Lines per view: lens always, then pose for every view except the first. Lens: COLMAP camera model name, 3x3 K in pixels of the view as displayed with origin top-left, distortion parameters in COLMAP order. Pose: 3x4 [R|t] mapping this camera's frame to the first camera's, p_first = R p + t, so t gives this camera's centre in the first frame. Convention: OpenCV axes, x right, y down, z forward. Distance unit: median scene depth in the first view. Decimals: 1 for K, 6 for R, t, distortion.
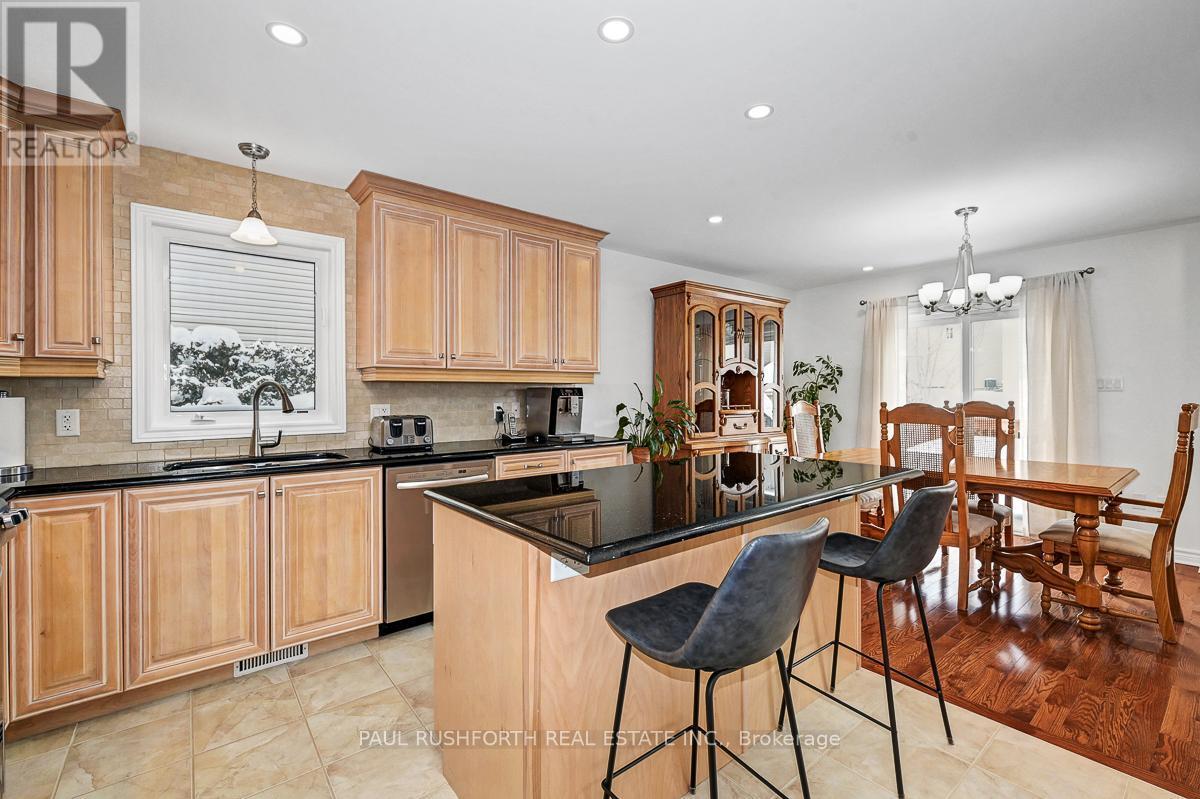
lens RADIAL K [[546.4, 0, 565.8], [0, 546.4, 393.1], [0, 0, 1]] dist [0.007335, 0.000989]
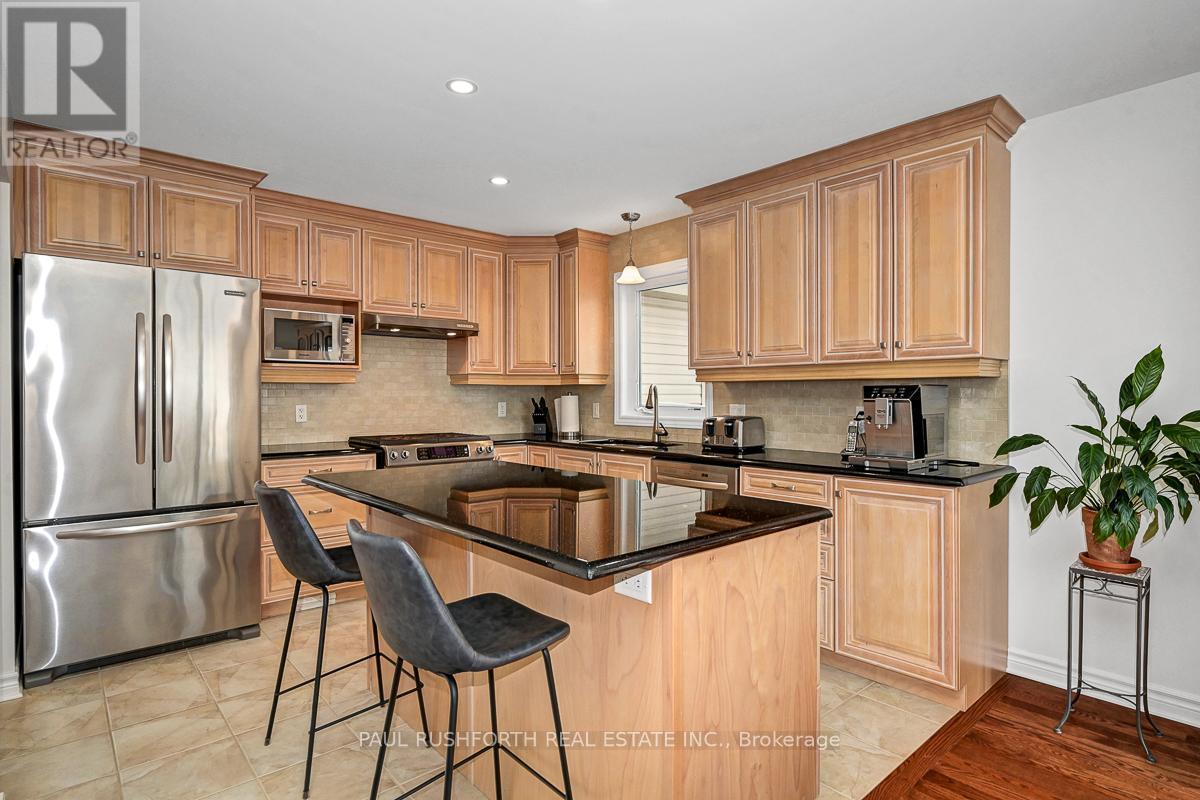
lens RADIAL K [[629.5, 0, 610.7], [0, 629.5, 403.2], [0, 0, 1]] dist [-0.003063, -0.000279]
pose [[0.059699, 0.008687, -0.998179, 0.796856], [-0.008272, 0.999932, 0.008208, 0.010012], [0.998182, 0.007767, 0.059767, 0.678228]]
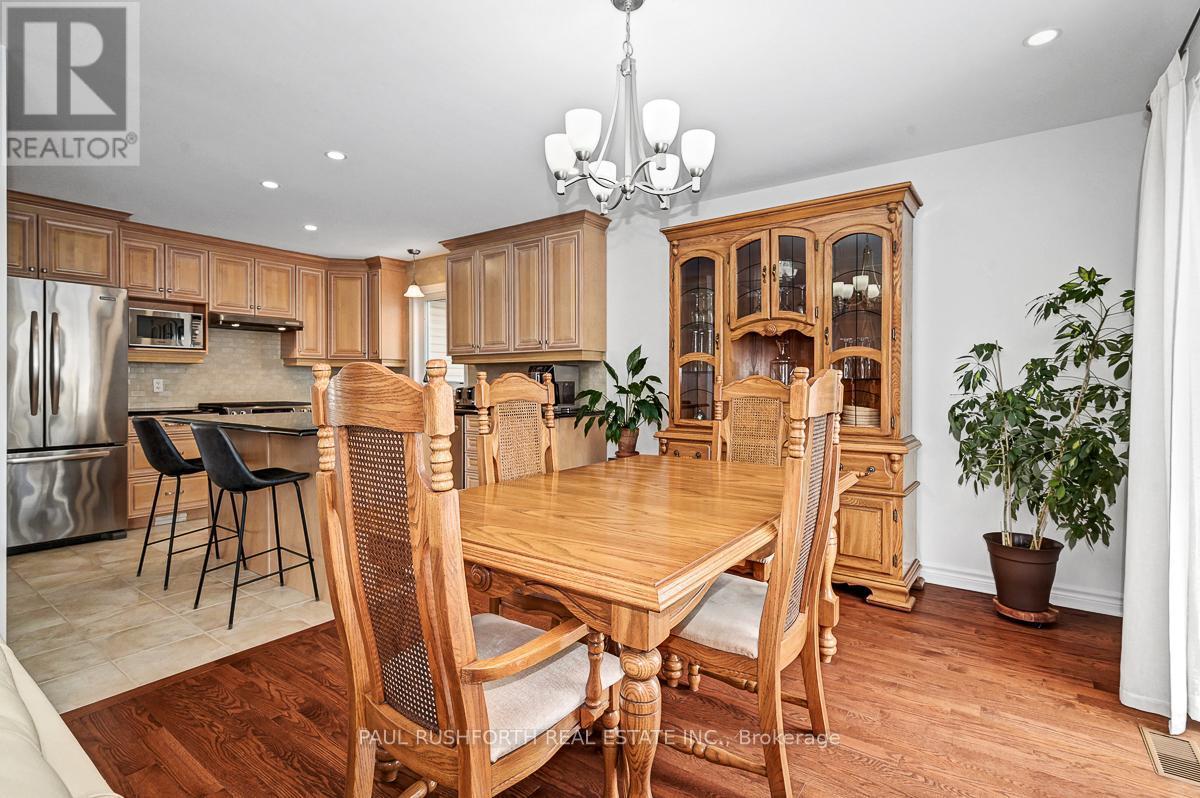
lens RADIAL K [[572.9, 0, 597.0], [0, 572.9, 390.1], [0, 0, 1]] dist [0.002139, 0.000015]
pose [[0.261492, 0.006363, -0.965185, 1.300119], [-0.009265, 0.999949, 0.004082, 0.040875], [0.965161, 0.007875, 0.261538, 0.870422]]
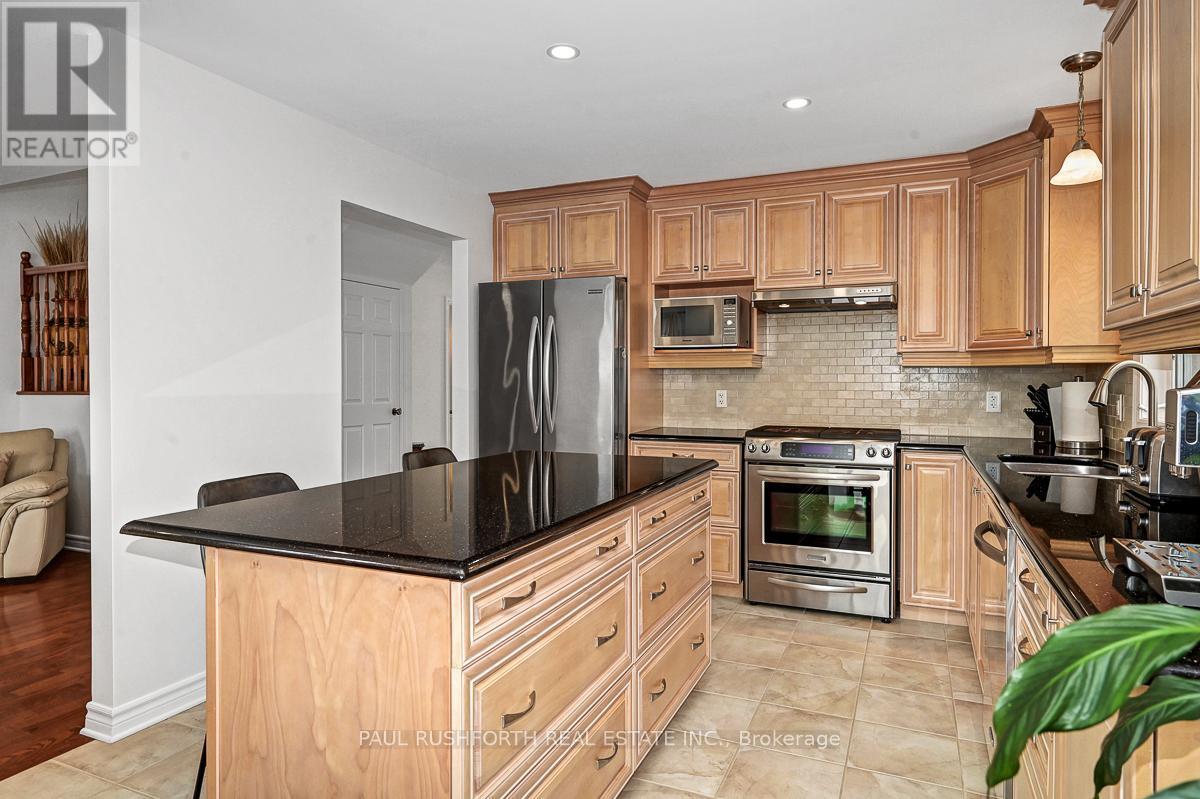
lens RADIAL K [[698.2, 0, 589.8], [0, 698.2, 394.6], [0, 0, 1]] dist [-0.006404, 0.000596]
pose [[-0.885499, 0.003777, -0.464626, 0.388993], [-0.008857, 0.999648, 0.025006, 0.005087], [0.464557, 0.026258, -0.885154, 1.235897]]
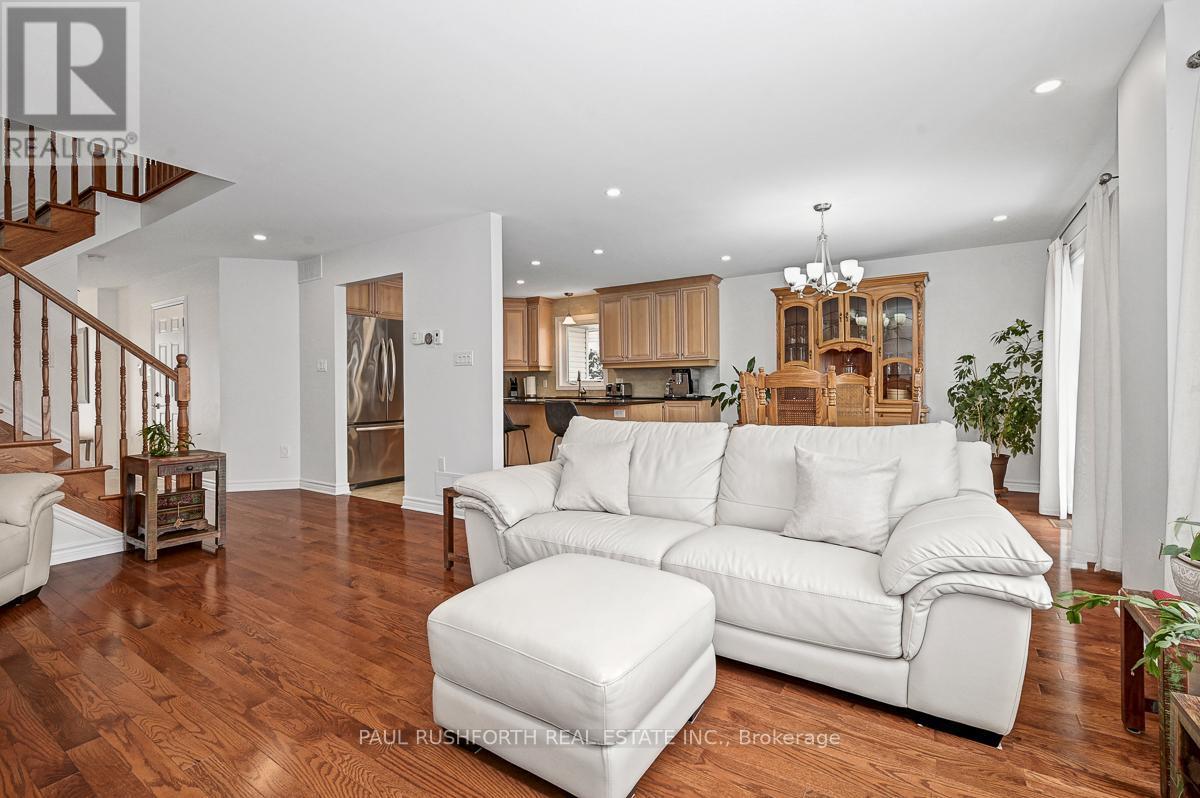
lens RADIAL K [[520.3, 0, 573.0], [0, 520.3, 389.2], [0, 0, 1]] dist [0.004479, -0.000497]
pose [[0.275634, -0.005259, -0.961248, 1.734352], [-0.004304, 0.999968, -0.006705, 0.079468], [0.961253, 0.005986, 0.275603, 0.180628]]
